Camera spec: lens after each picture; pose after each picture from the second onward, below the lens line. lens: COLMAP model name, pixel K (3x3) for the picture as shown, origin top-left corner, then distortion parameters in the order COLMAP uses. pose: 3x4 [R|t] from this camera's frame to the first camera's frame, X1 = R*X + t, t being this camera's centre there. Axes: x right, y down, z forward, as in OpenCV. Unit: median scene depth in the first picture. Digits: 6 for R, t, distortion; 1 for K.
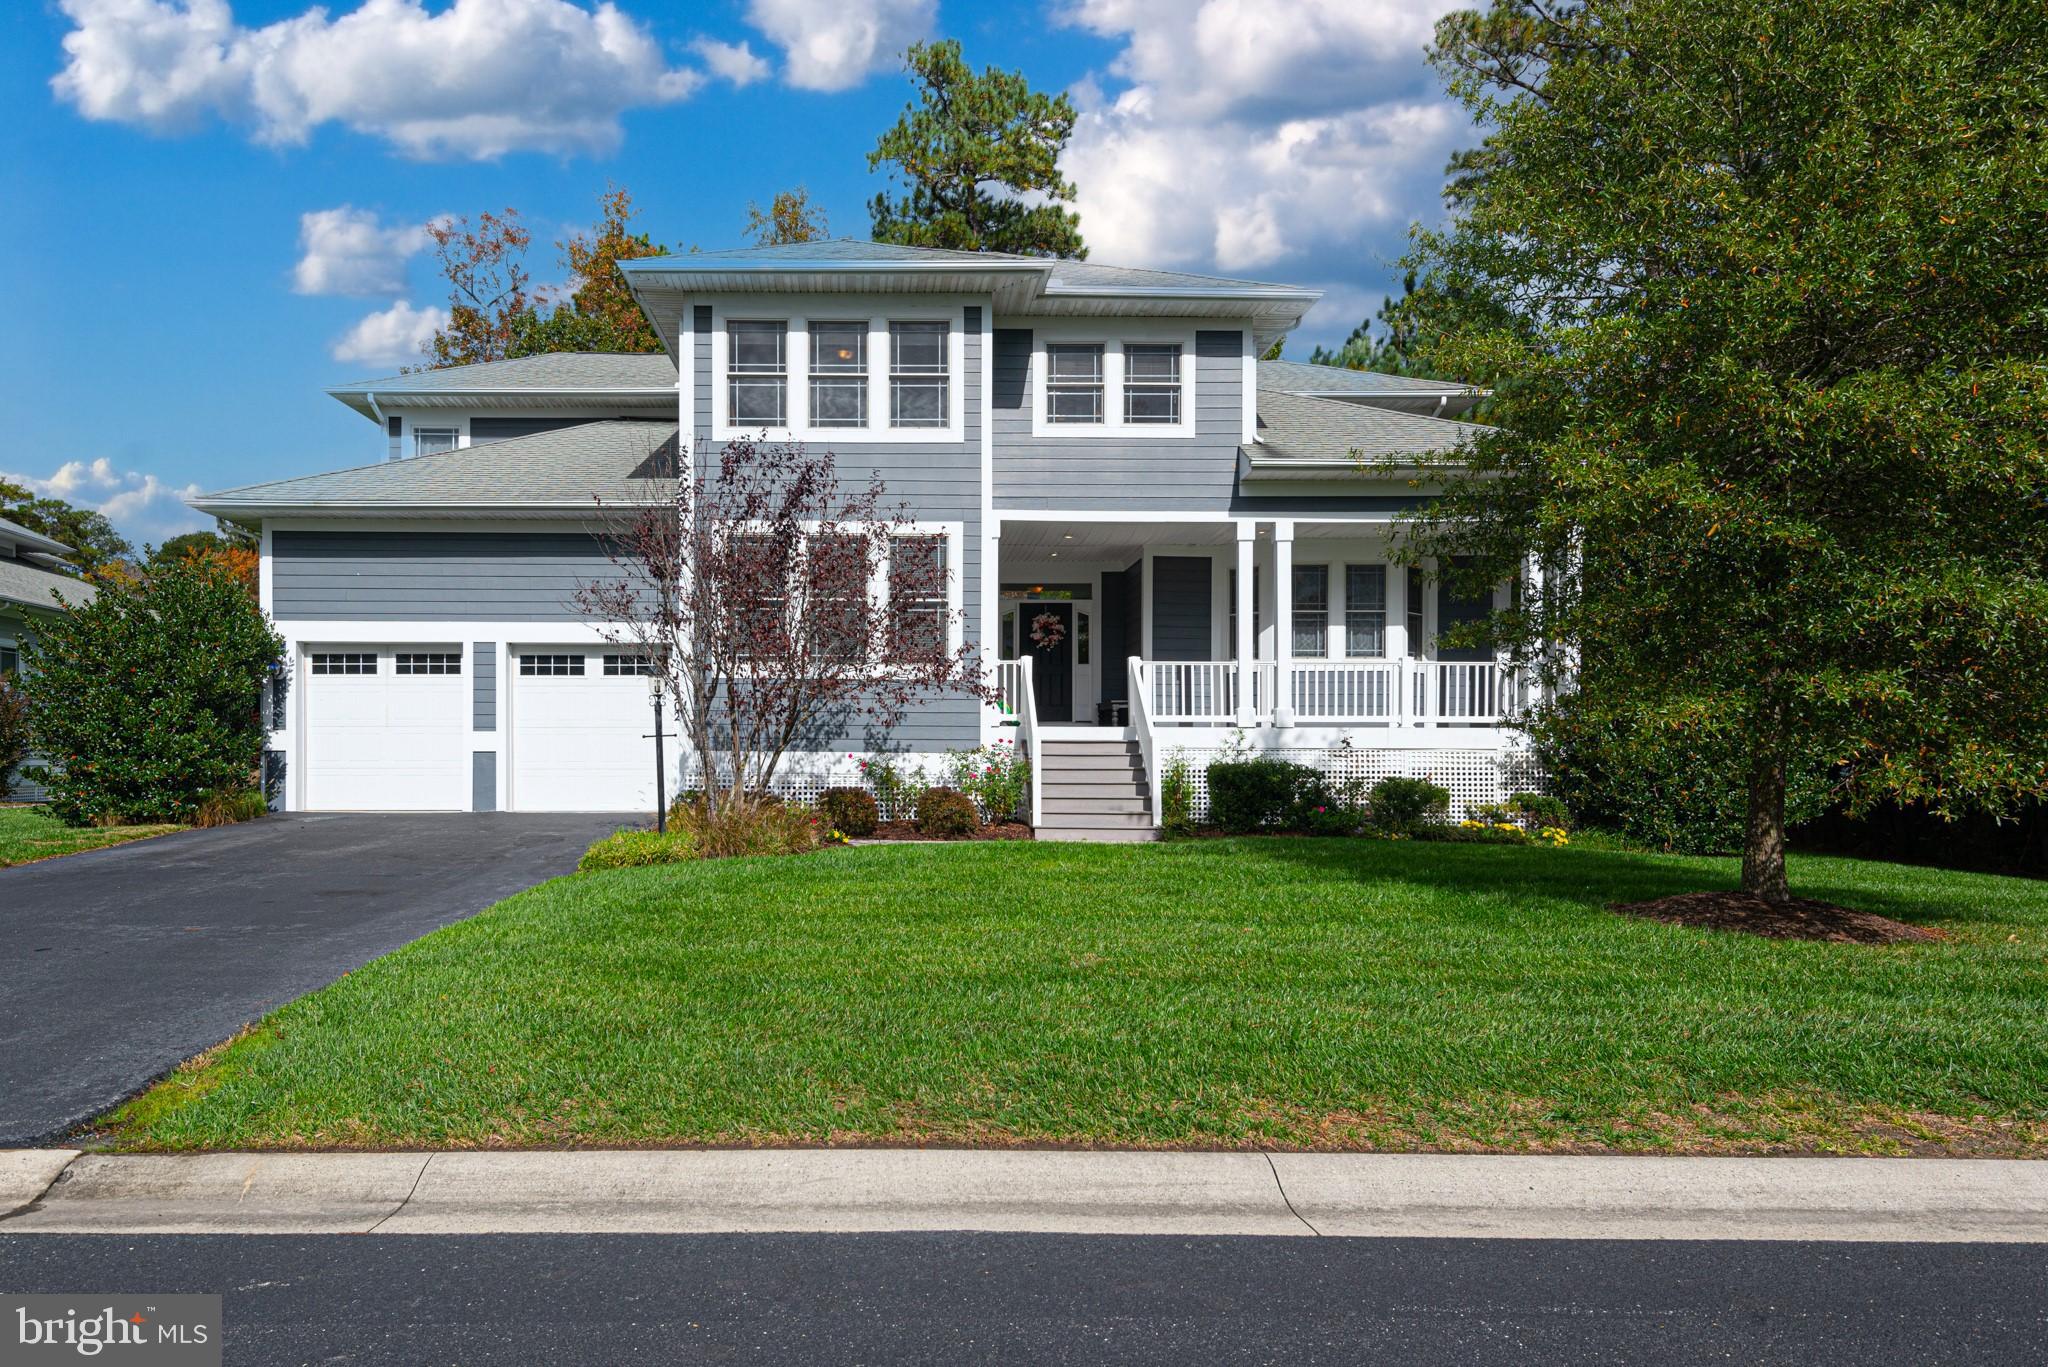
lens RADIAL K [[1257.6, 0, 959.7], [0, 1257.6, 702.7], [0, 0, 1]] dist [-0.004466, 0.008511]
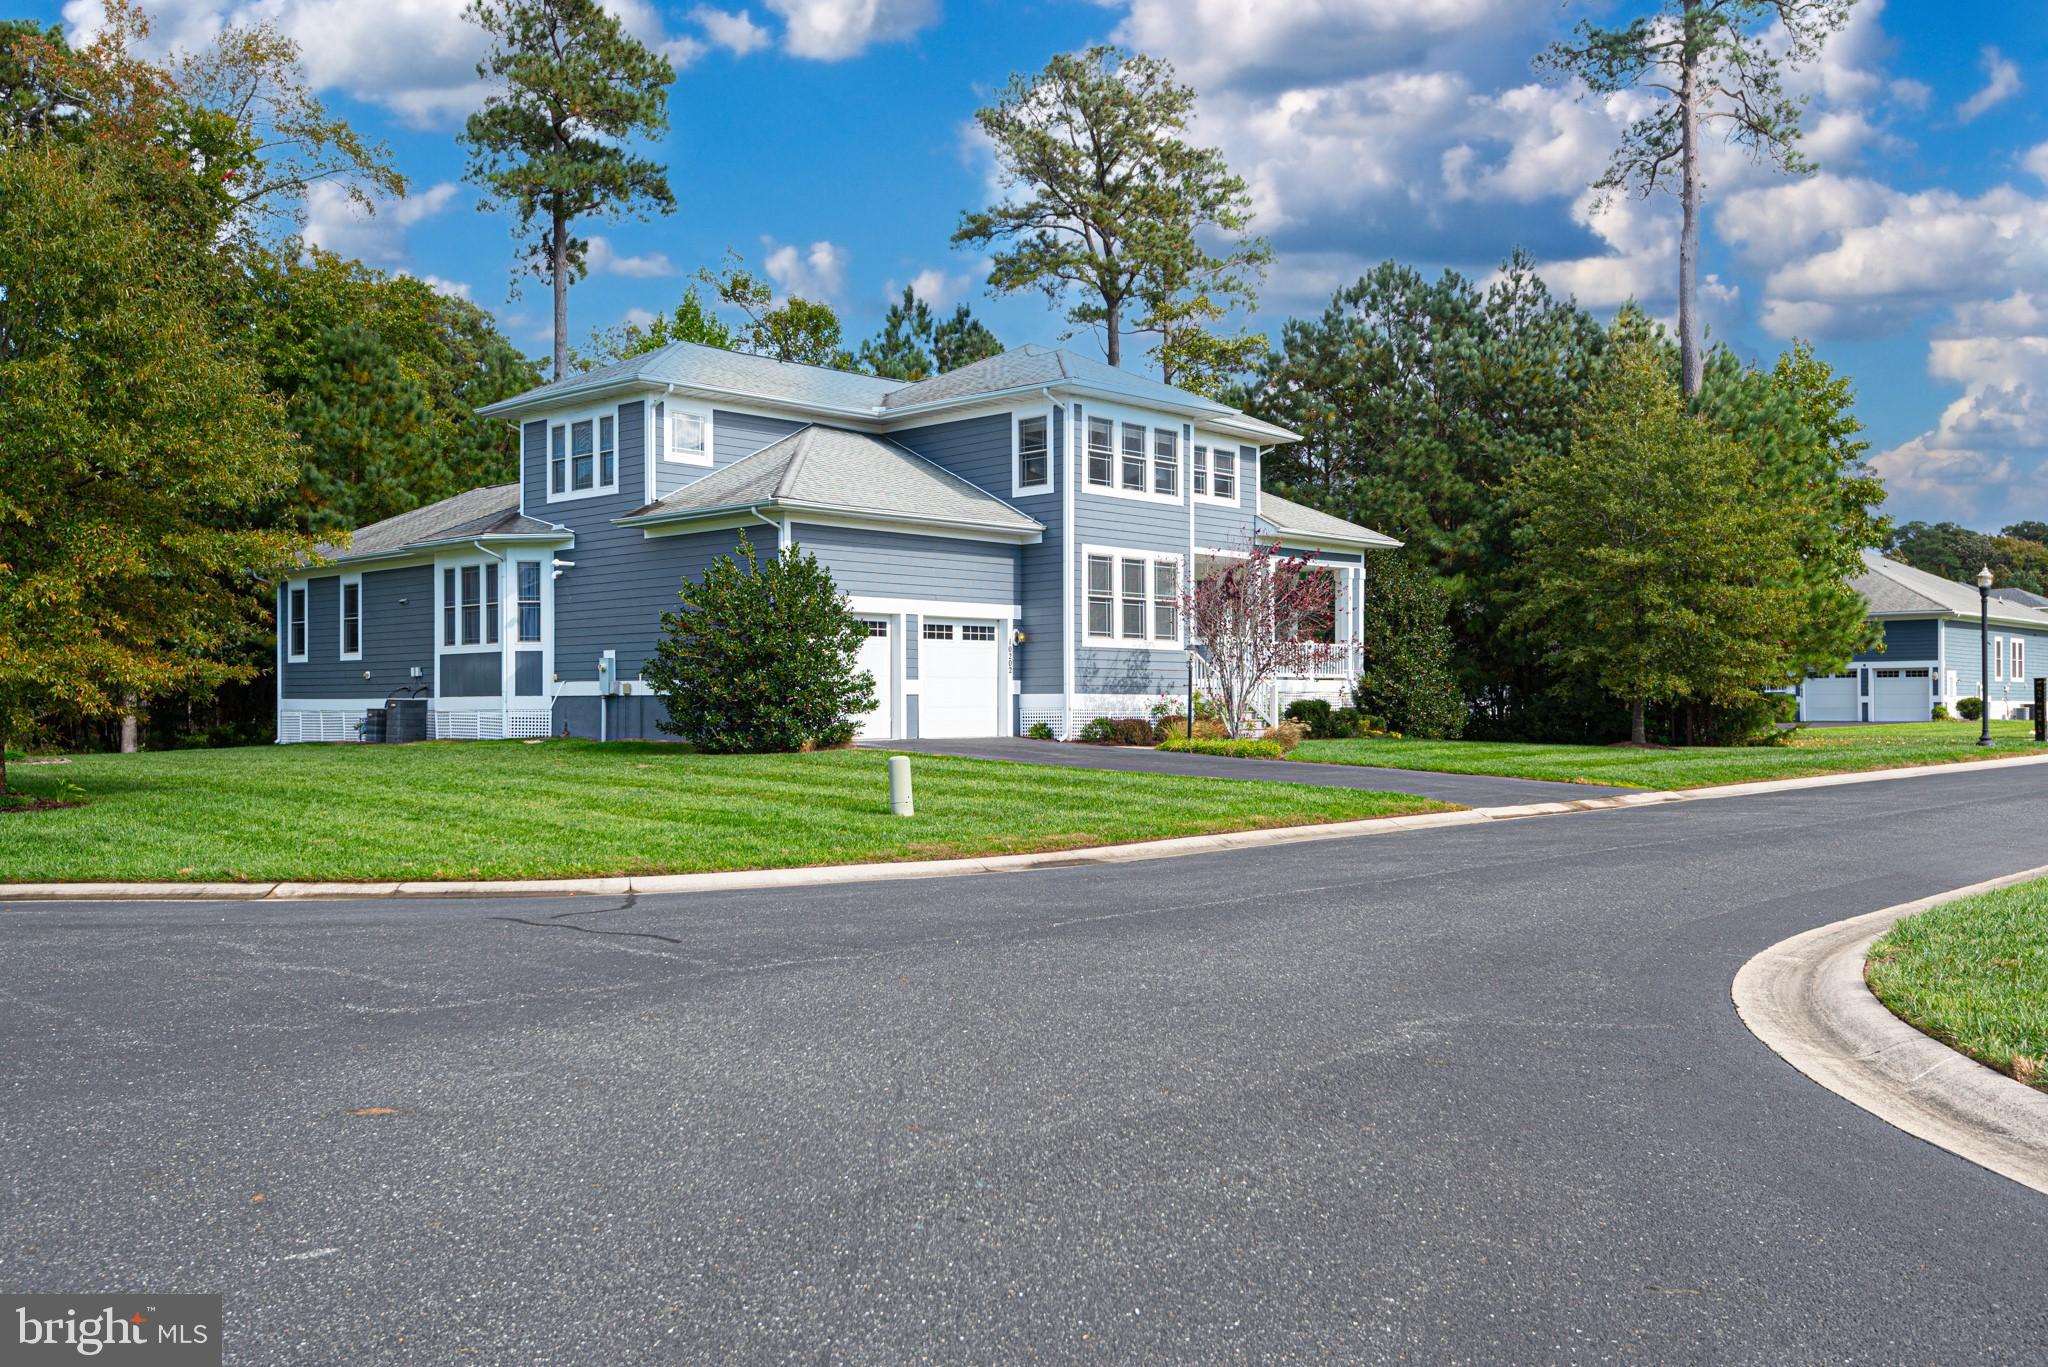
lens RADIAL K [[1683.9, 0, 1025.7], [0, 1683.9, 683.5], [0, 0, 1]] dist [0.005423, 0.001758]
pose [[0.703265, 0.004041, 0.710916, -1.710754], [-0.009746, 0.999945, 0.003956, 0.019460], [-0.710861, -0.009711, 0.703266, -0.411893]]
